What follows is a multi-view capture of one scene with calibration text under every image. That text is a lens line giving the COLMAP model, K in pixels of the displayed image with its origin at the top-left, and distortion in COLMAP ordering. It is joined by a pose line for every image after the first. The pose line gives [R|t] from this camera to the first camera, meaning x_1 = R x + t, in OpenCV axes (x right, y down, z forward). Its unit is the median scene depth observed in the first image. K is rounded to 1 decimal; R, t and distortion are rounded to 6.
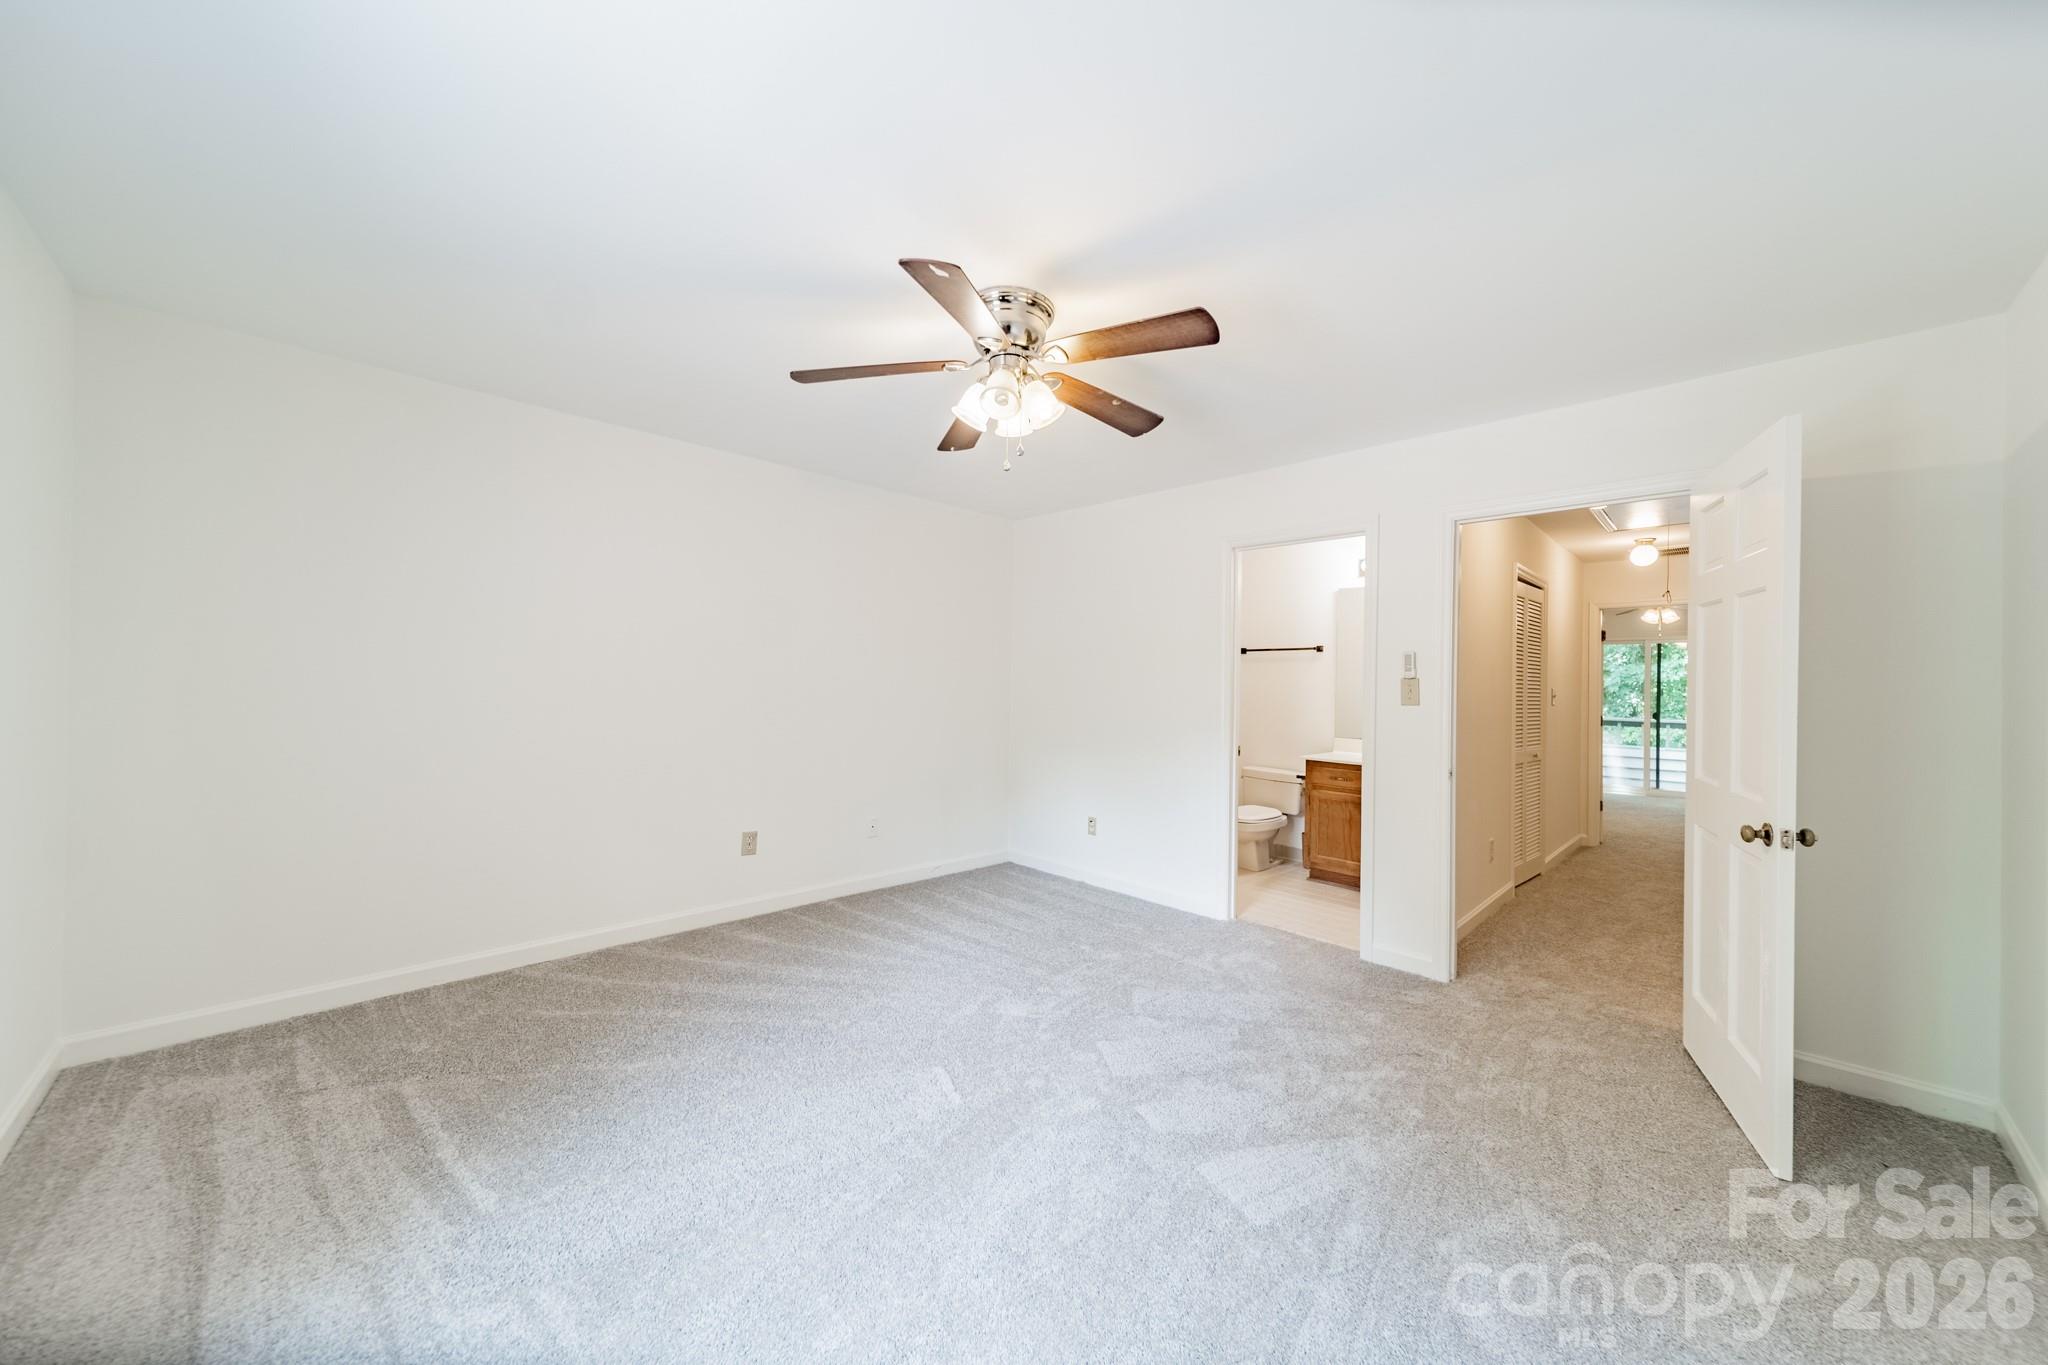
lens RADIAL K [[726.9, 0, 1033.5], [0, 726.9, 682.0], [0, 0, 1]] dist [0.009330, -0.000585]
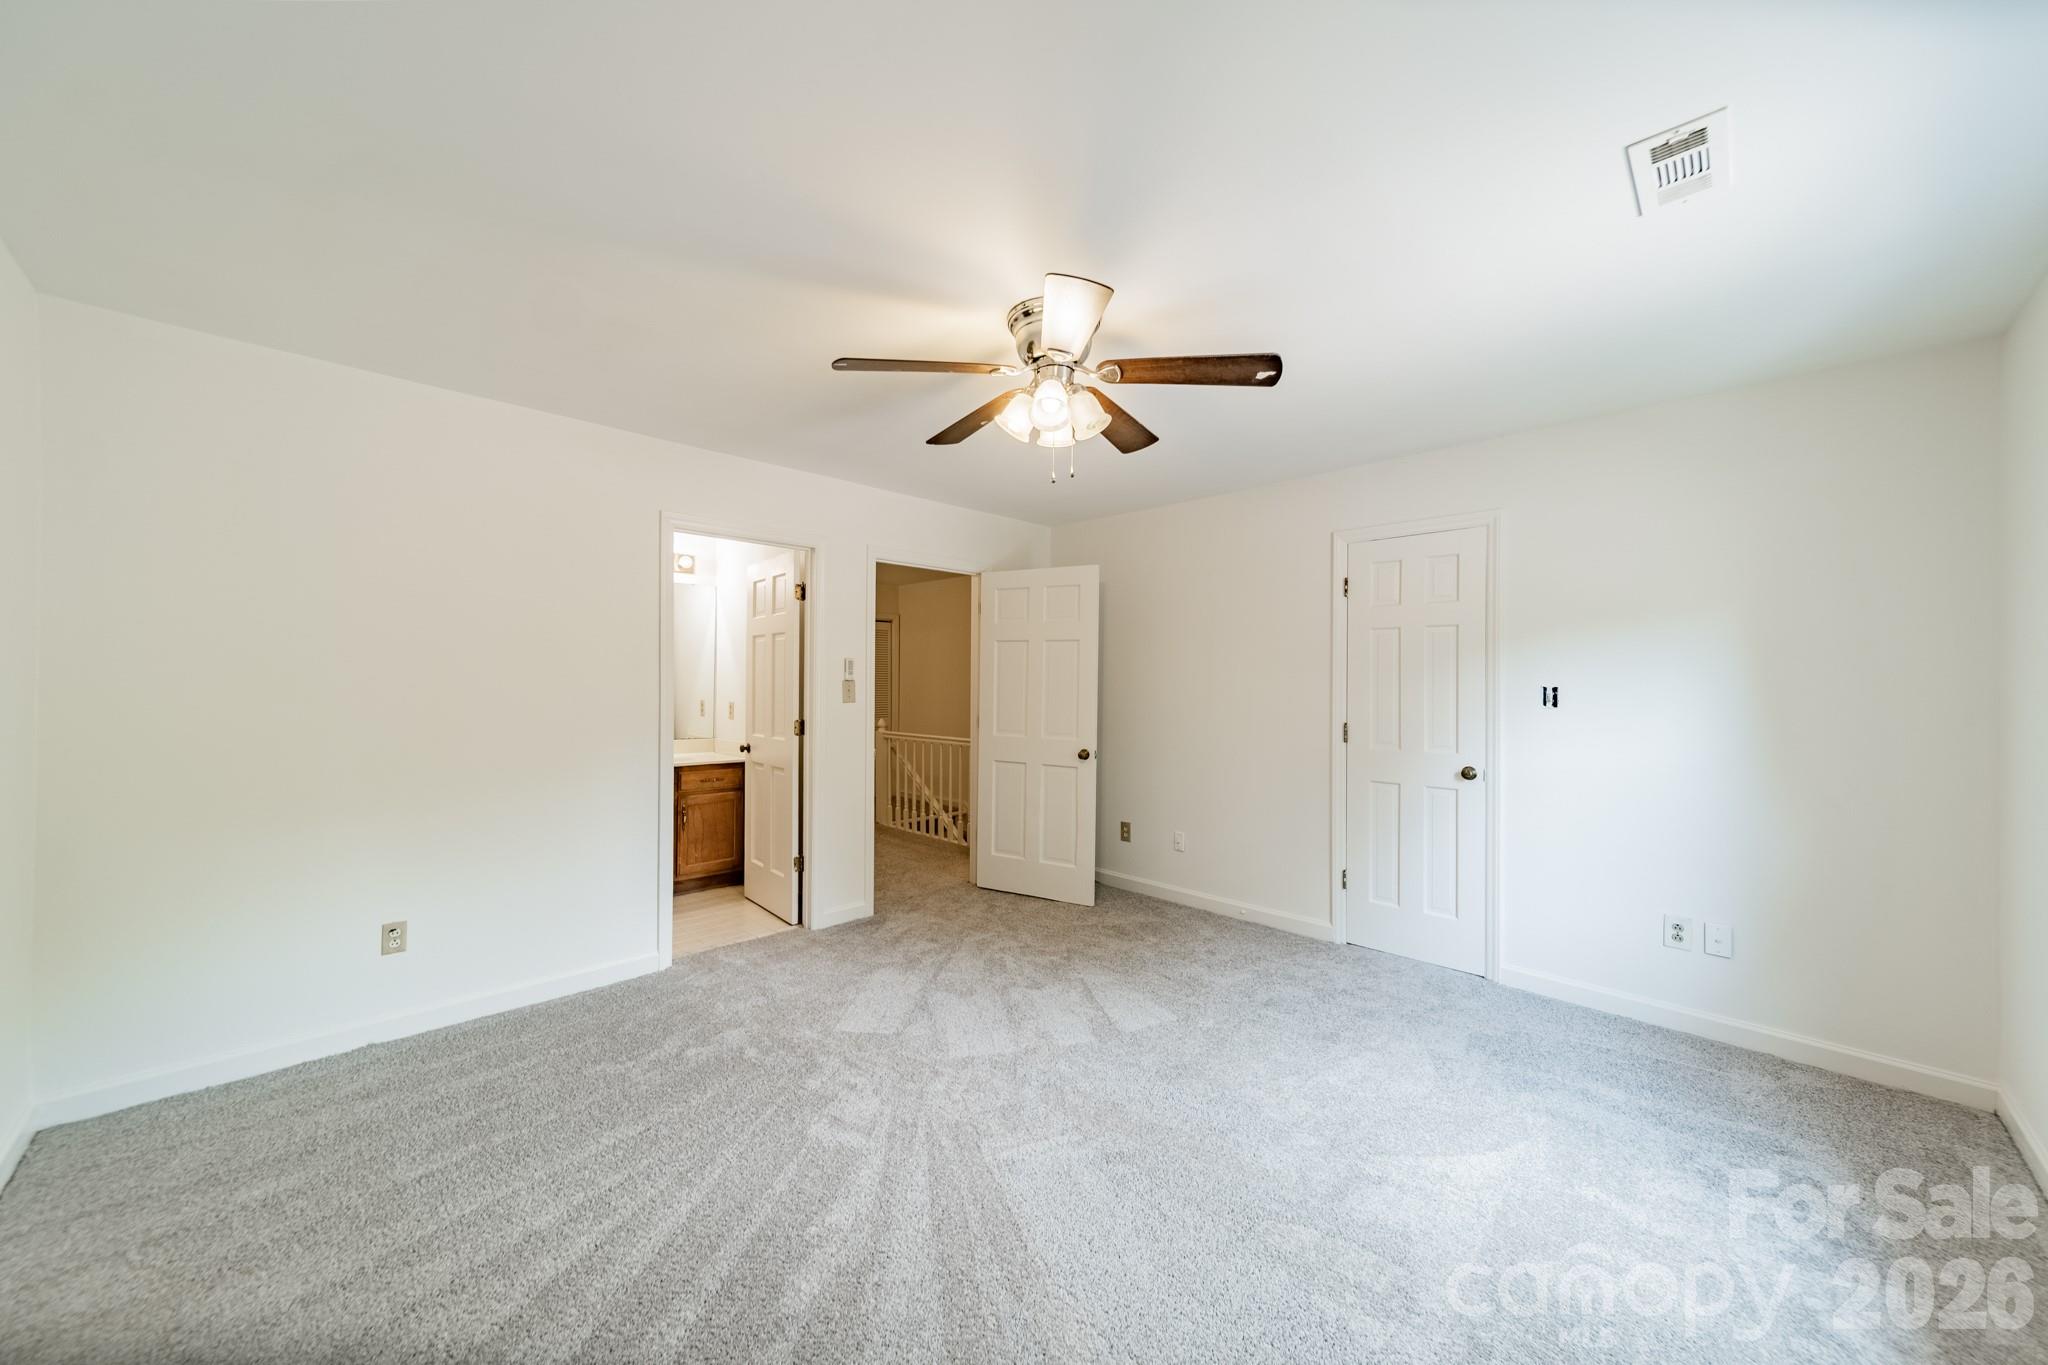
lens RADIAL K [[726.9, 0, 1028.2], [0, 726.9, 688.6], [0, 0, 1]] dist [0.009330, -0.000585]
pose [[0.009171, -0.019612, 0.999766, -0.692274], [-0.004184, 0.999798, 0.019651, -0.016445], [-0.999949, -0.004363, 0.009087, 0.694826]]
